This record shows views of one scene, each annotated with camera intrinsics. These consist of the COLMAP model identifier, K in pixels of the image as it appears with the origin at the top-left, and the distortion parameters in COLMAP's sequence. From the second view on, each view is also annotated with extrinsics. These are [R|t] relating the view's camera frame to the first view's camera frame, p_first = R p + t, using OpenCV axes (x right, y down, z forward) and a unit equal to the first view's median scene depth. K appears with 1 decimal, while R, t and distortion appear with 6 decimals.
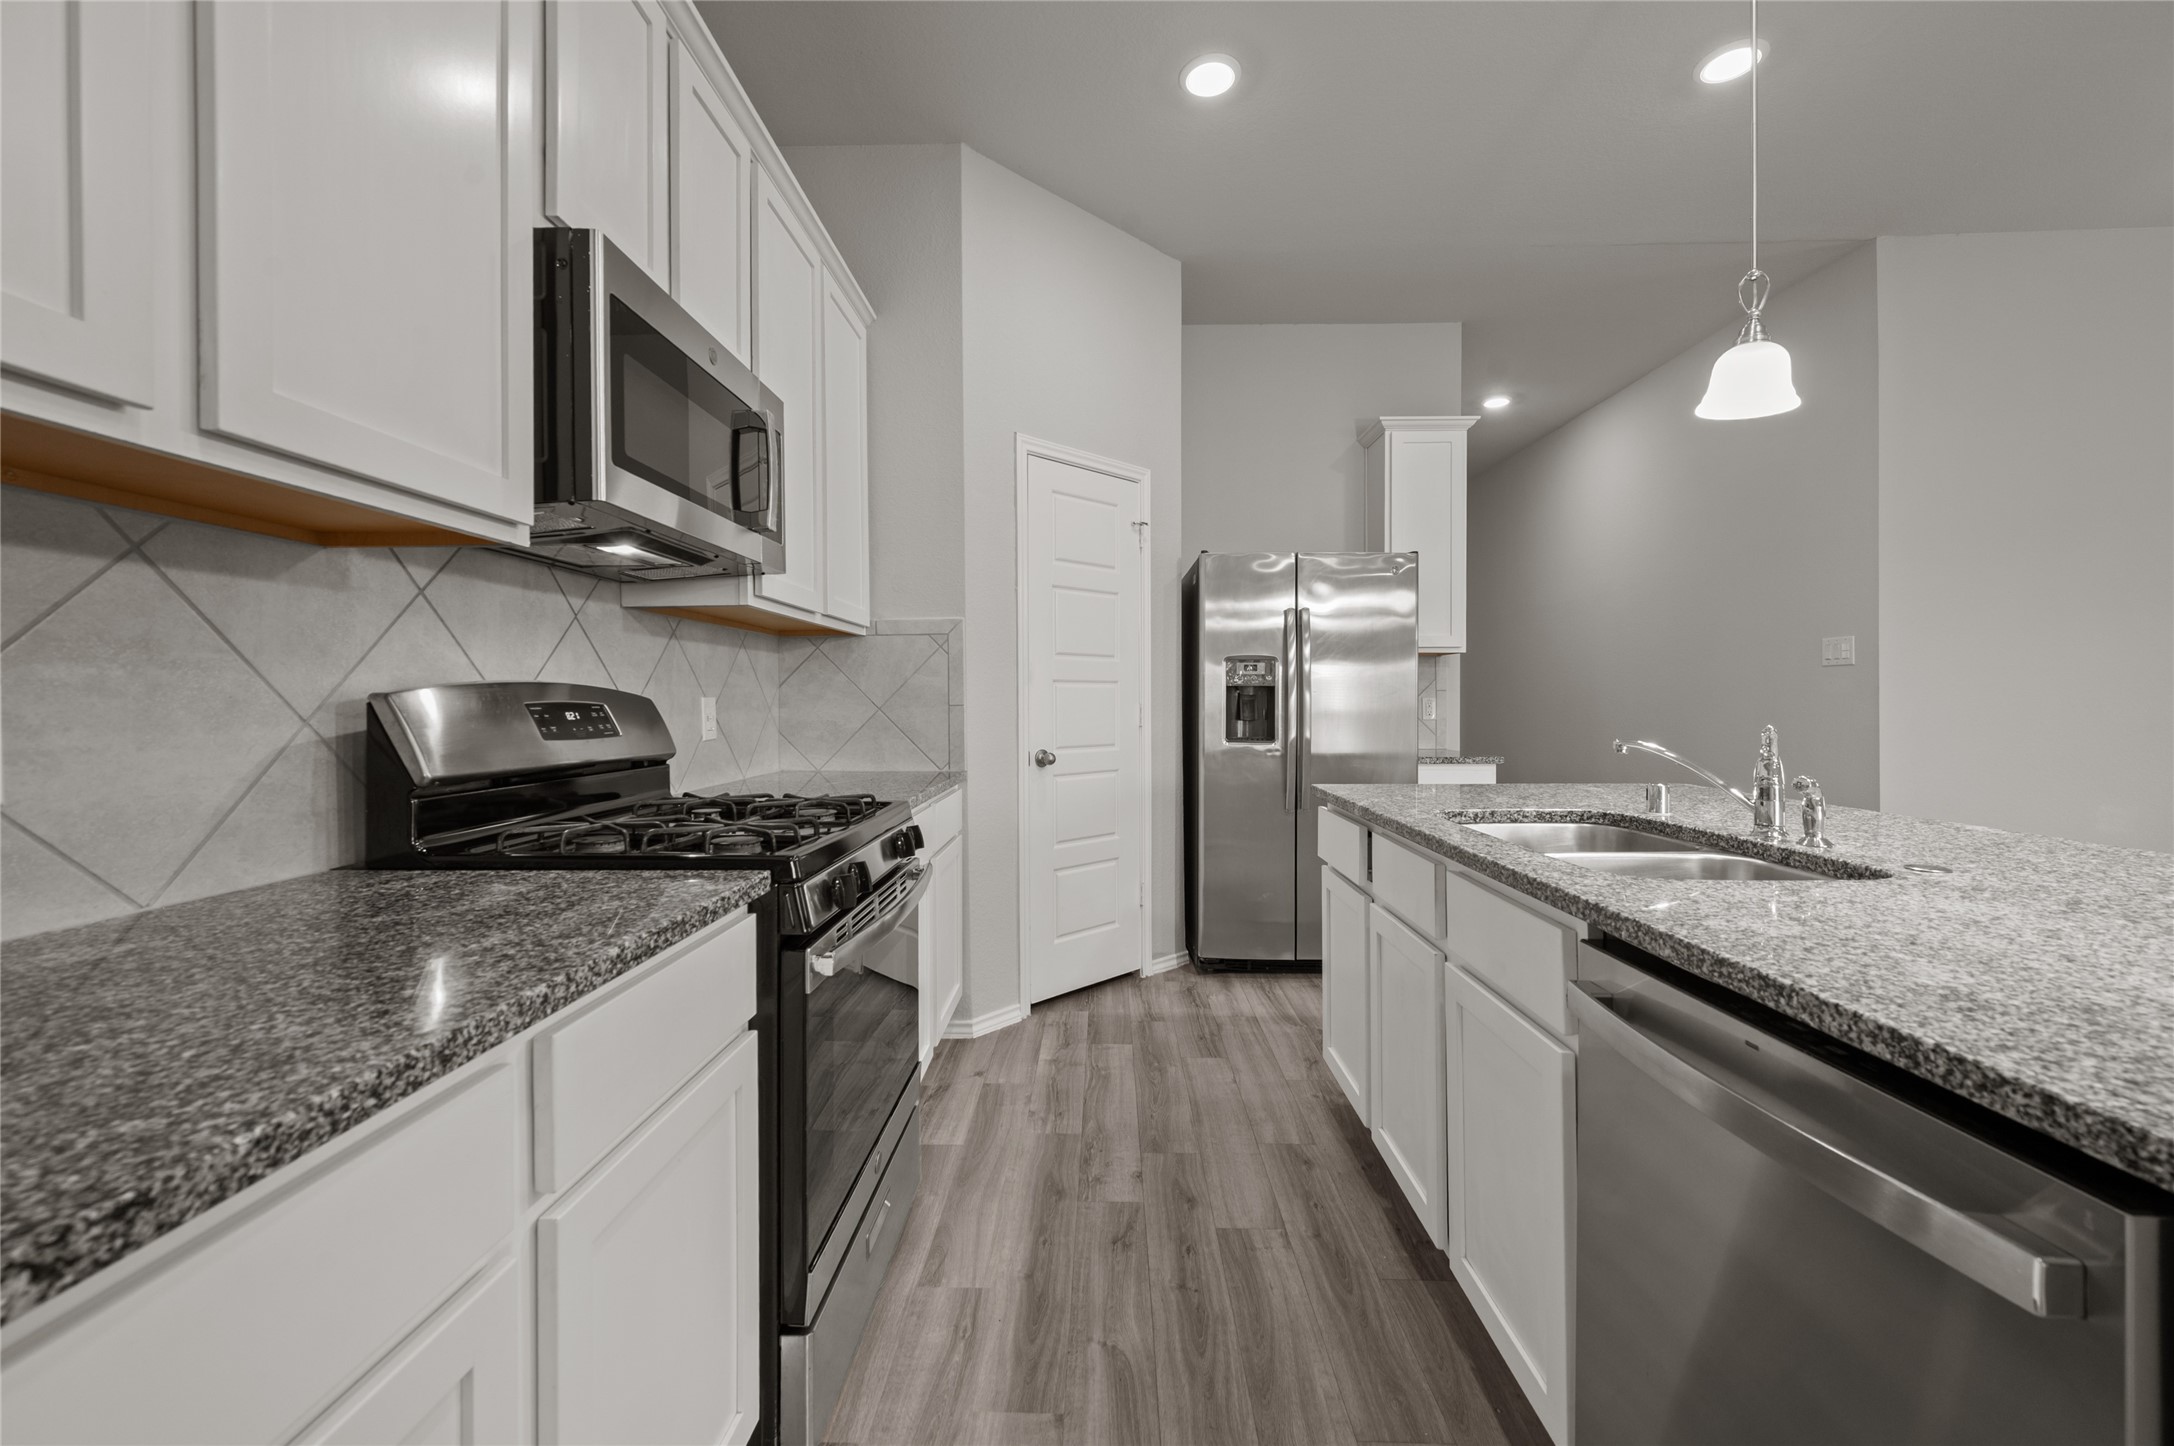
lens RADIAL K [[871.8, 0, 1077.2], [0, 871.8, 707.7], [0, 0, 1]] dist [0.000746, 0.000957]
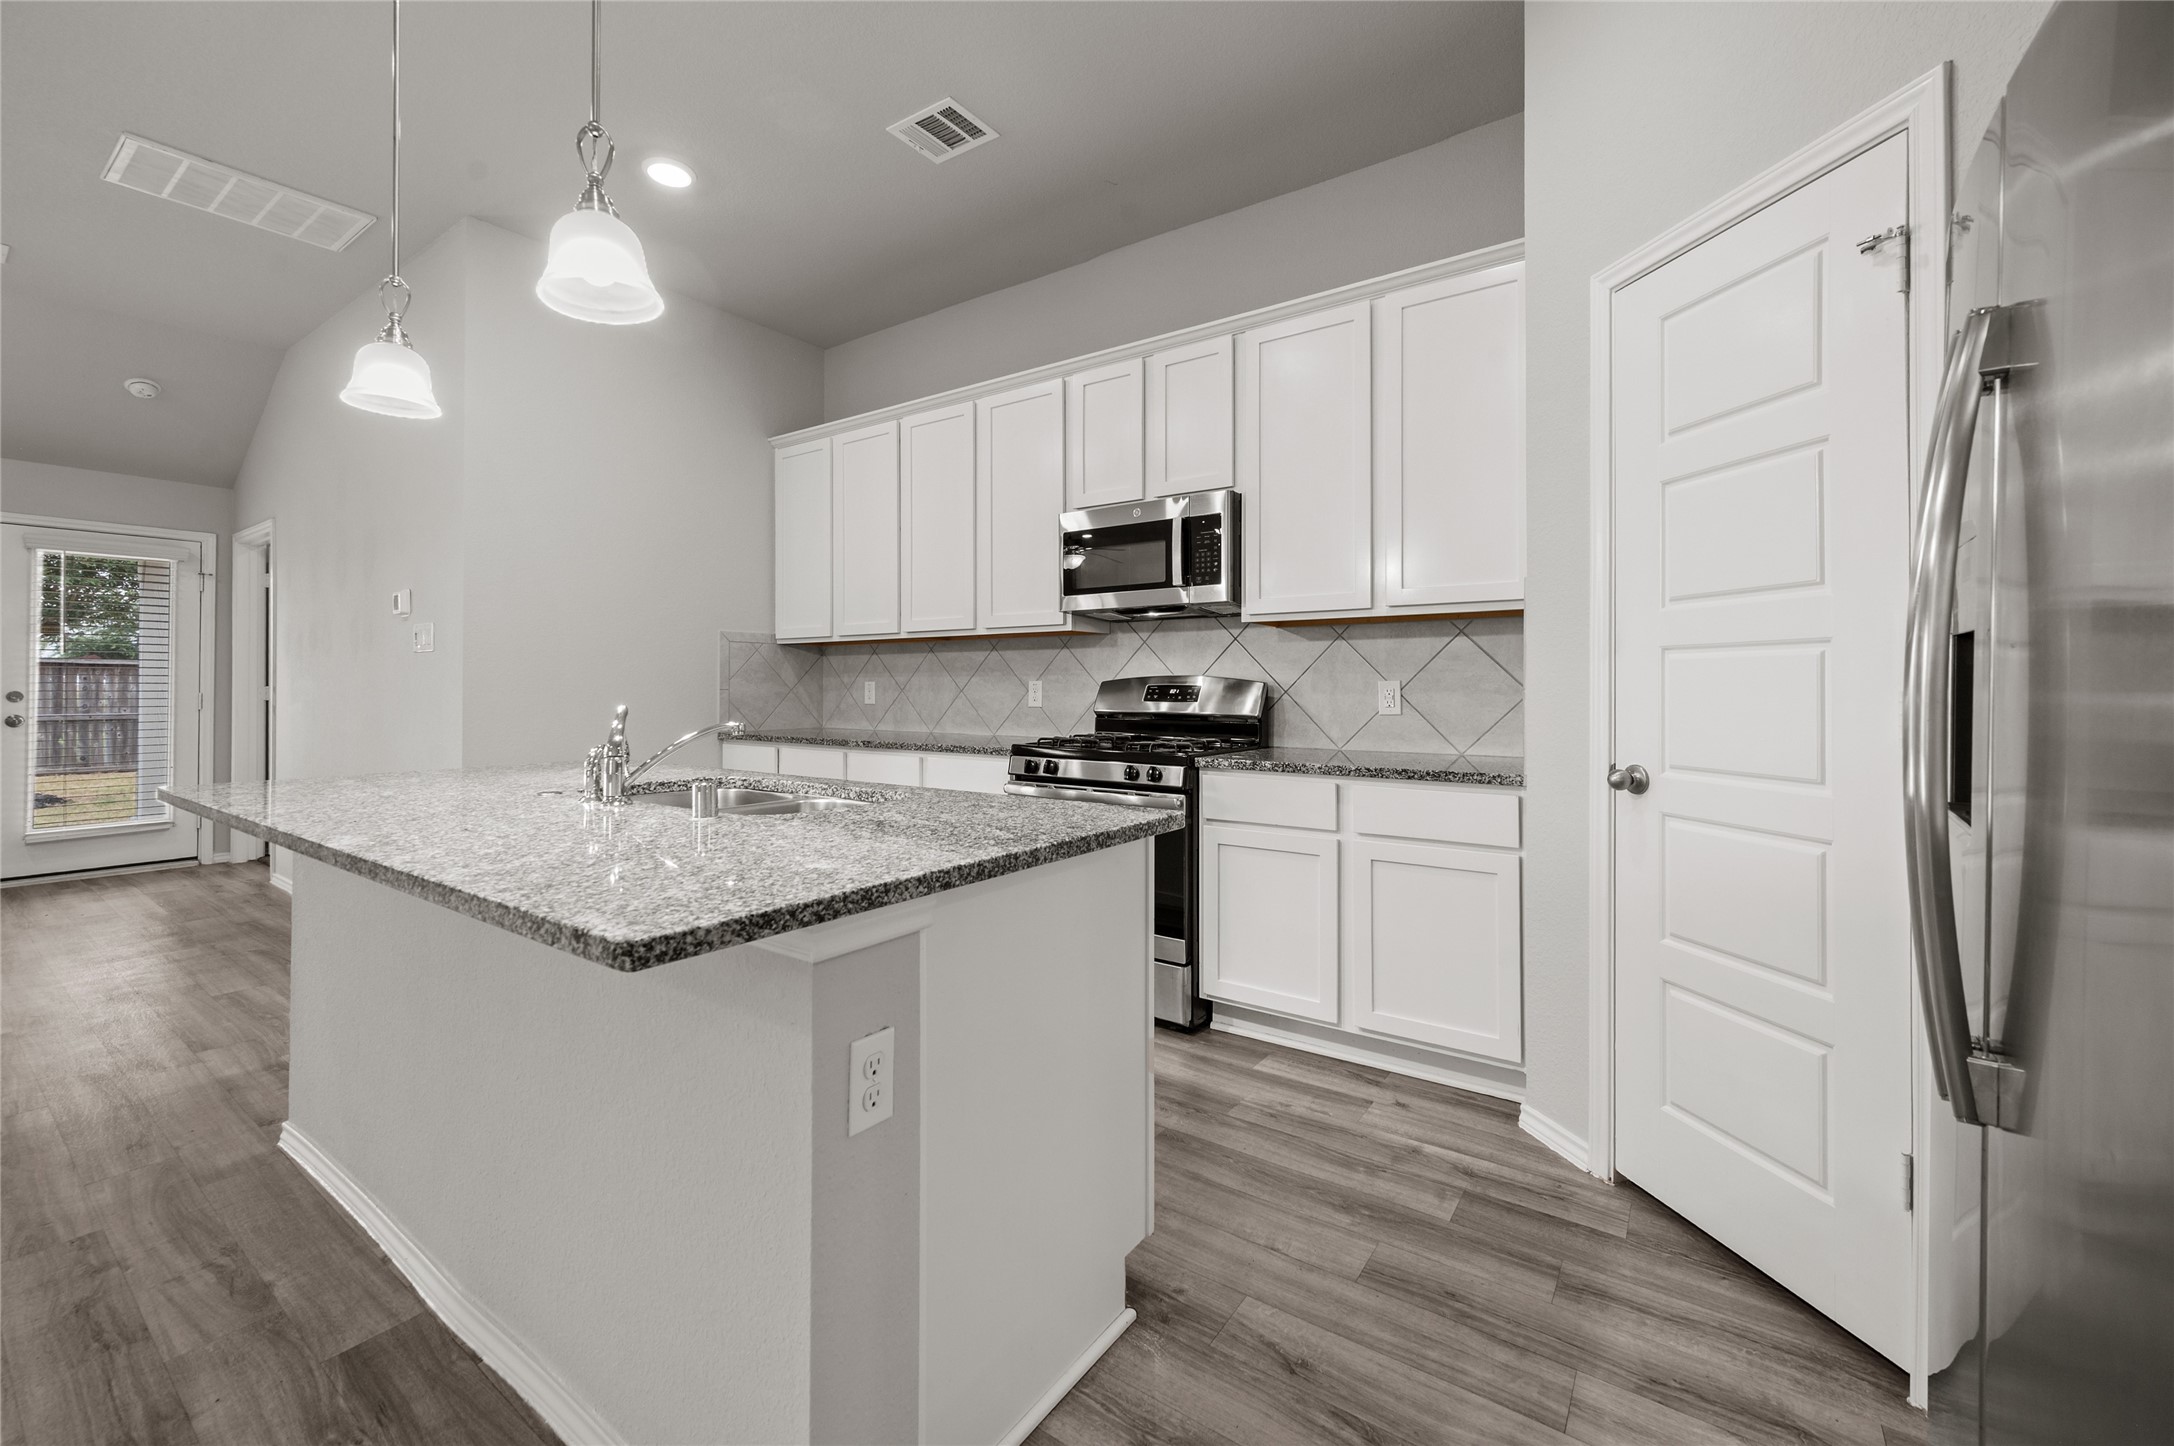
lens RADIAL K [[871.8, 0, 1082.4], [0, 871.8, 683.6], [0, 0, 1]] dist [0.000746, 0.000957]
pose [[-0.551001, -0.001451, -0.834503, 0.754662], [-0.006750, 0.999974, 0.002718, -0.007717], [0.834477, 0.007130, -0.550996, 1.139570]]
